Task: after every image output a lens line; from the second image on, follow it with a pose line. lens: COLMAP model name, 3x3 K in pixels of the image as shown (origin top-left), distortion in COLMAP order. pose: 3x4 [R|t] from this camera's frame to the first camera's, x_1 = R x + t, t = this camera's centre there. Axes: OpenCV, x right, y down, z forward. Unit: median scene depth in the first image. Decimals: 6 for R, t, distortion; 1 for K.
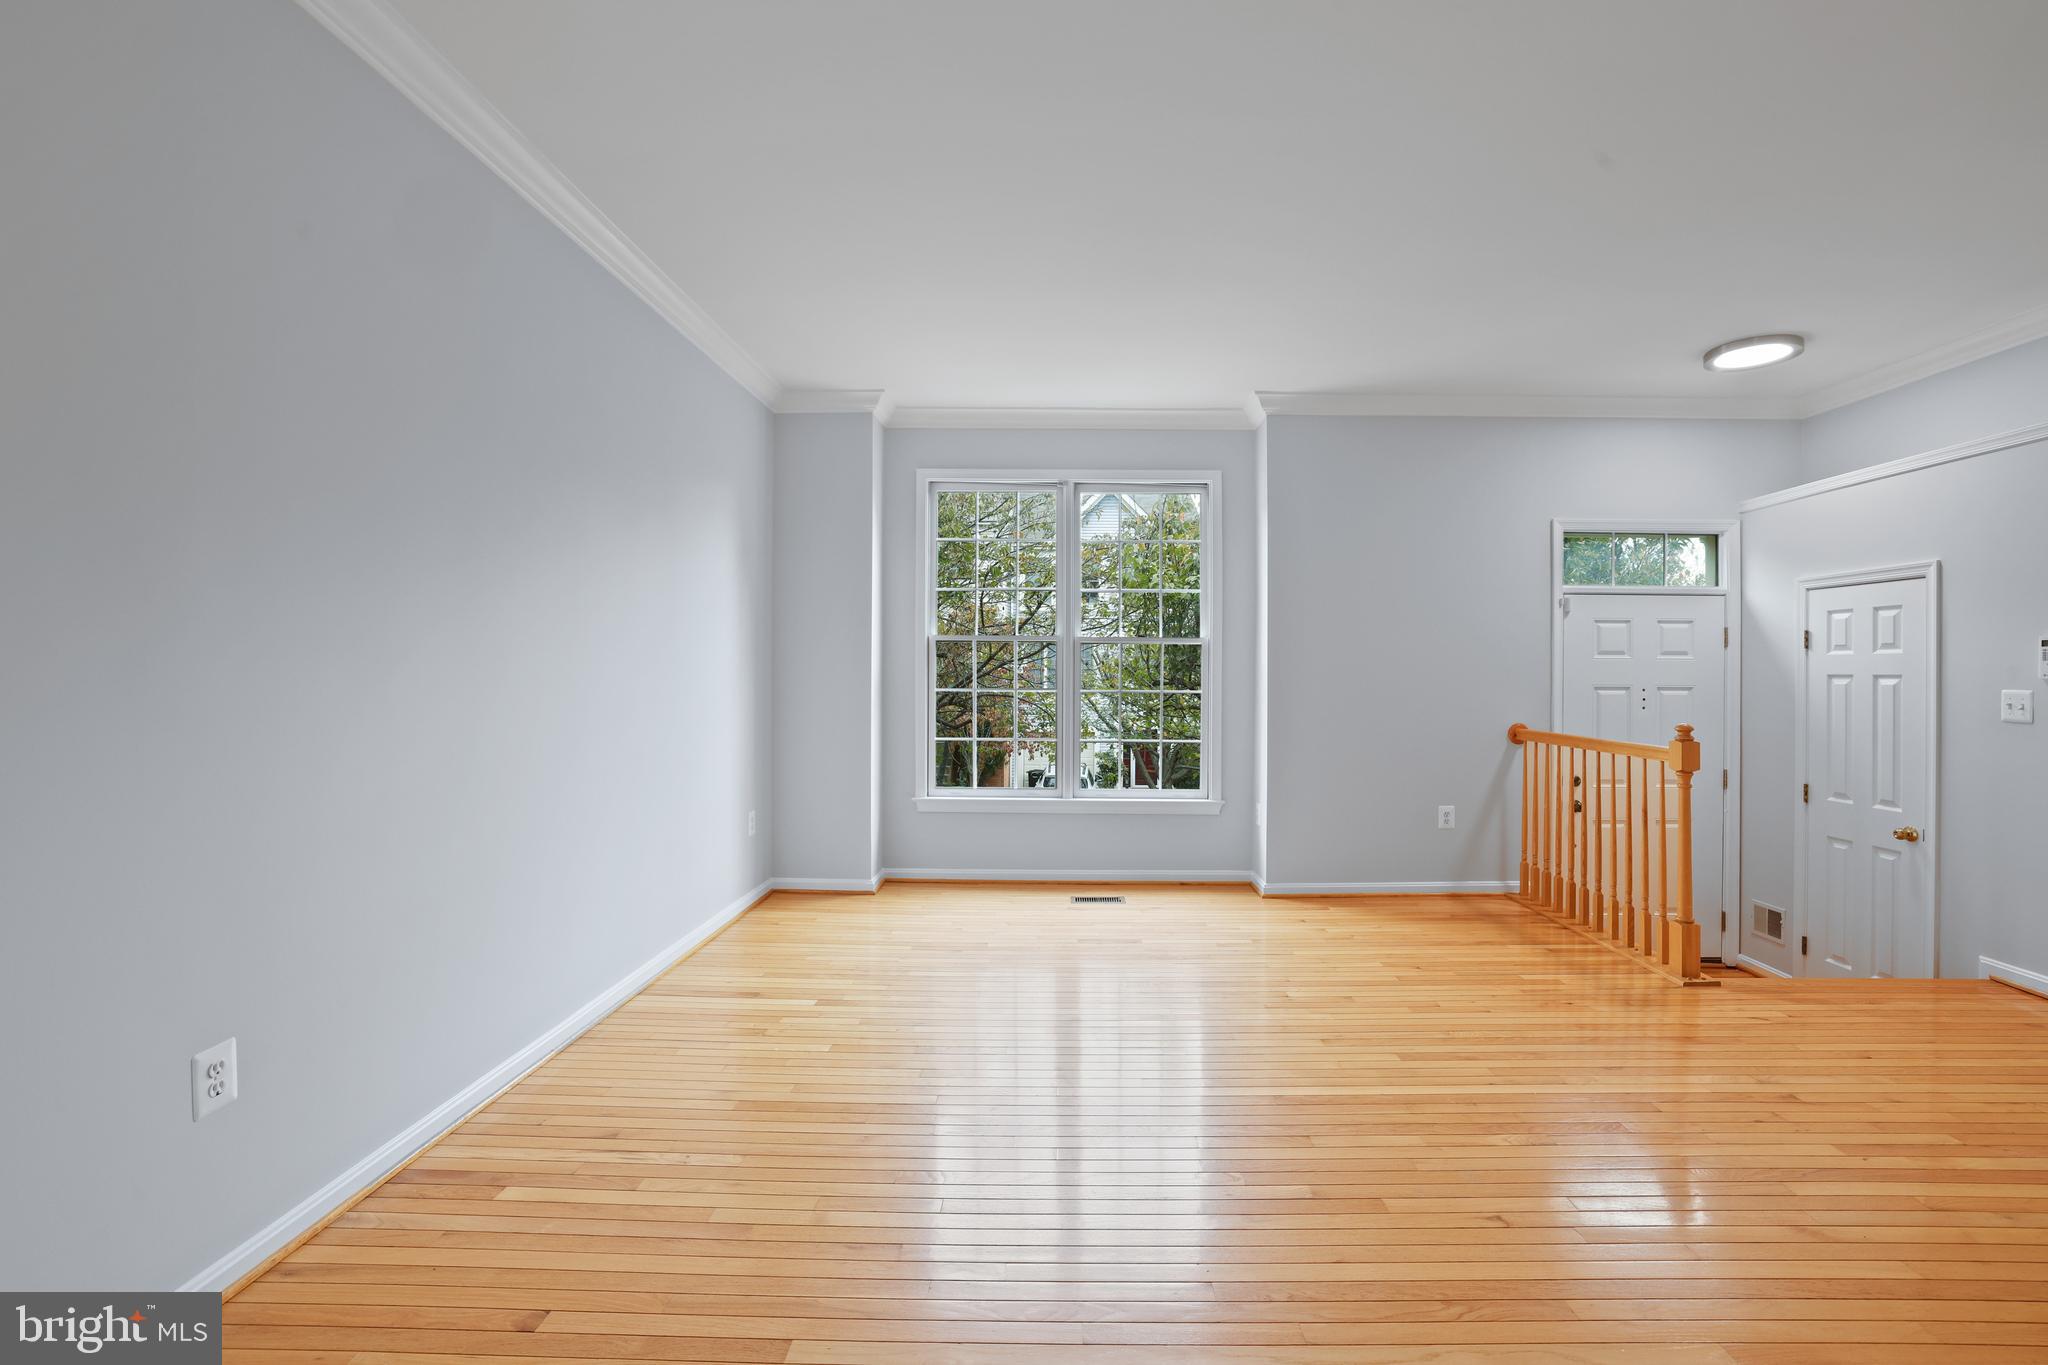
lens RADIAL K [[894.0, 0, 1043.2], [0, 894.0, 670.1], [0, 0, 1]] dist [-0.059380, 0.023108]
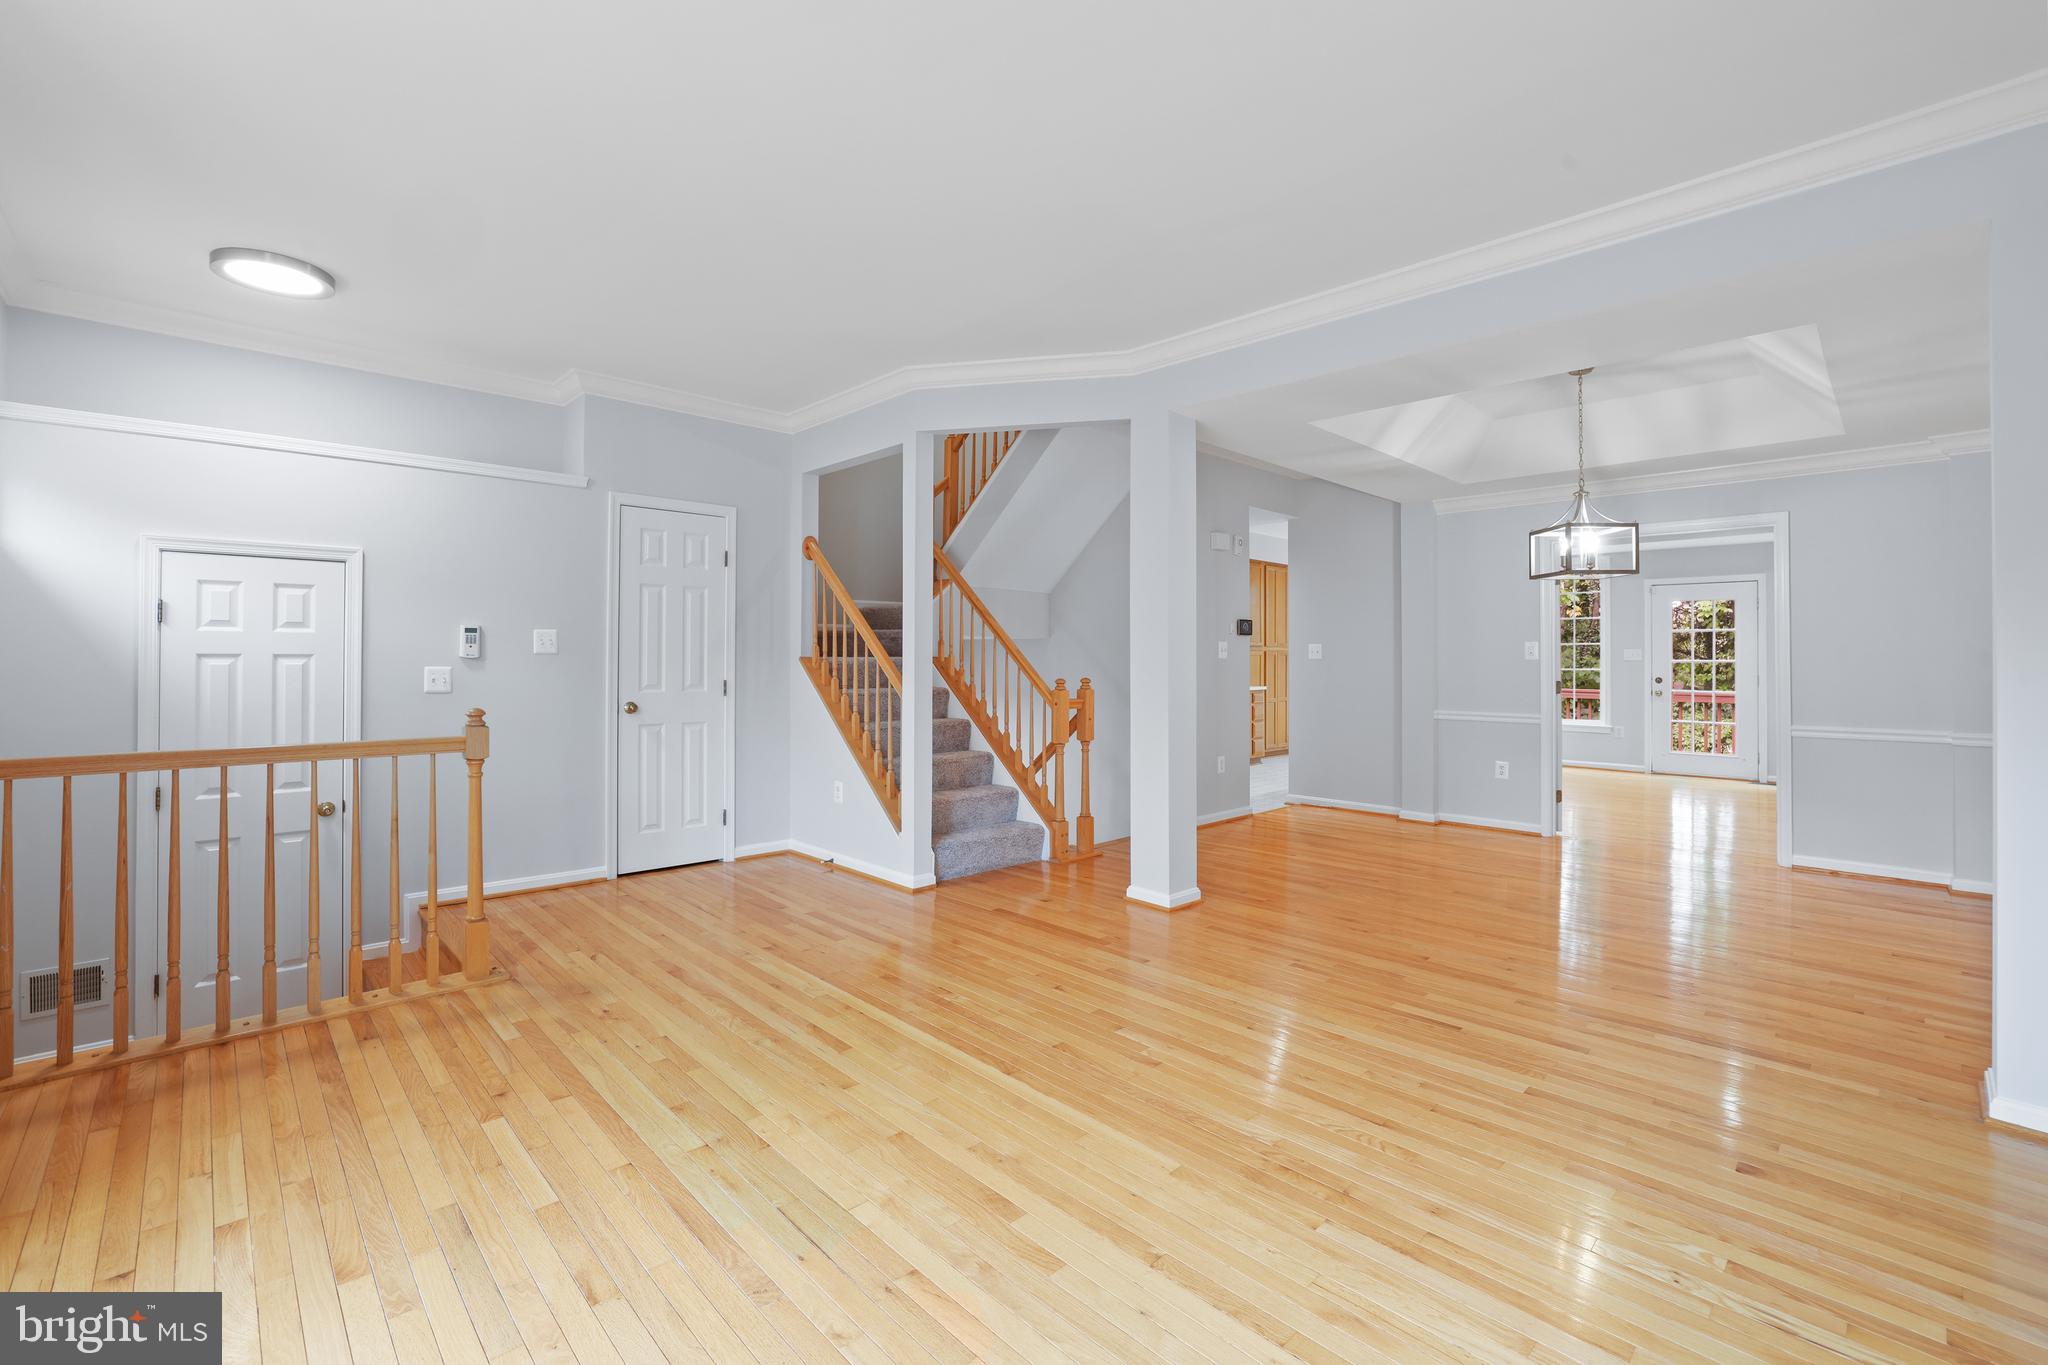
lens RADIAL K [[885.0, 0, 1027.6], [0, 885.0, 650.8], [0, 0, 1]] dist [-0.021751, 0.000371]
pose [[-0.717472, 0.001009, 0.696587, -0.271261], [-0.006816, 0.999941, -0.008469, 0.003563], [-0.696554, -0.010824, -0.717423, 1.008398]]
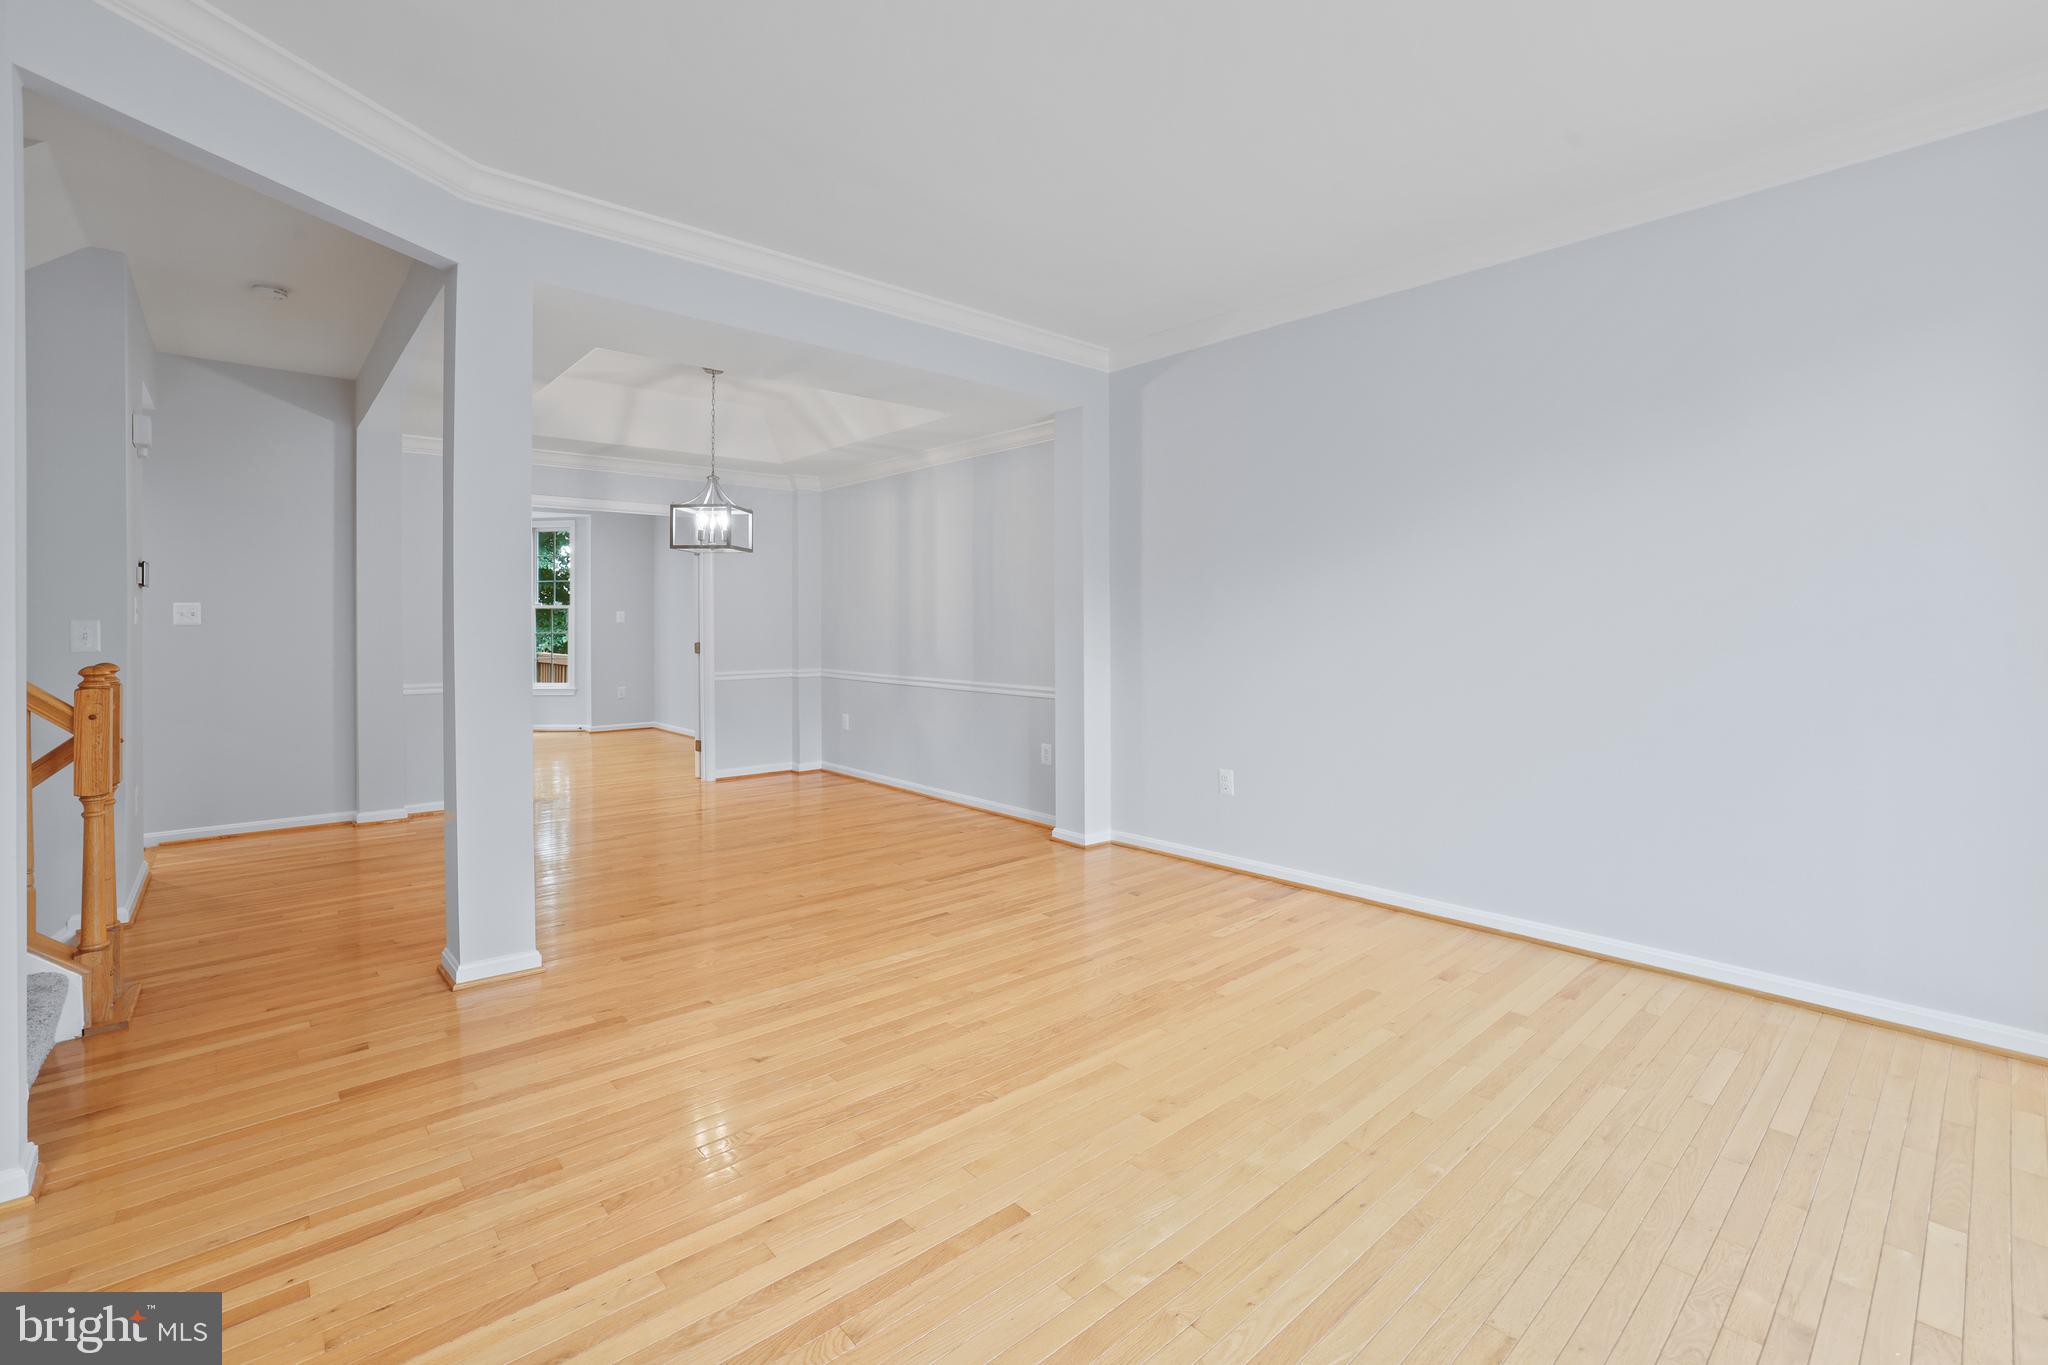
lens RADIAL K [[894.0, 0, 1043.2], [0, 894.0, 670.1], [0, 0, 1]] dist [-0.059380, 0.023108]
pose [[-0.719183, 0.035022, -0.693938, 0.483591], [0.000521, 0.998756, 0.049866, 0.004913], [0.694821, 0.035501, -0.718306, 0.974188]]
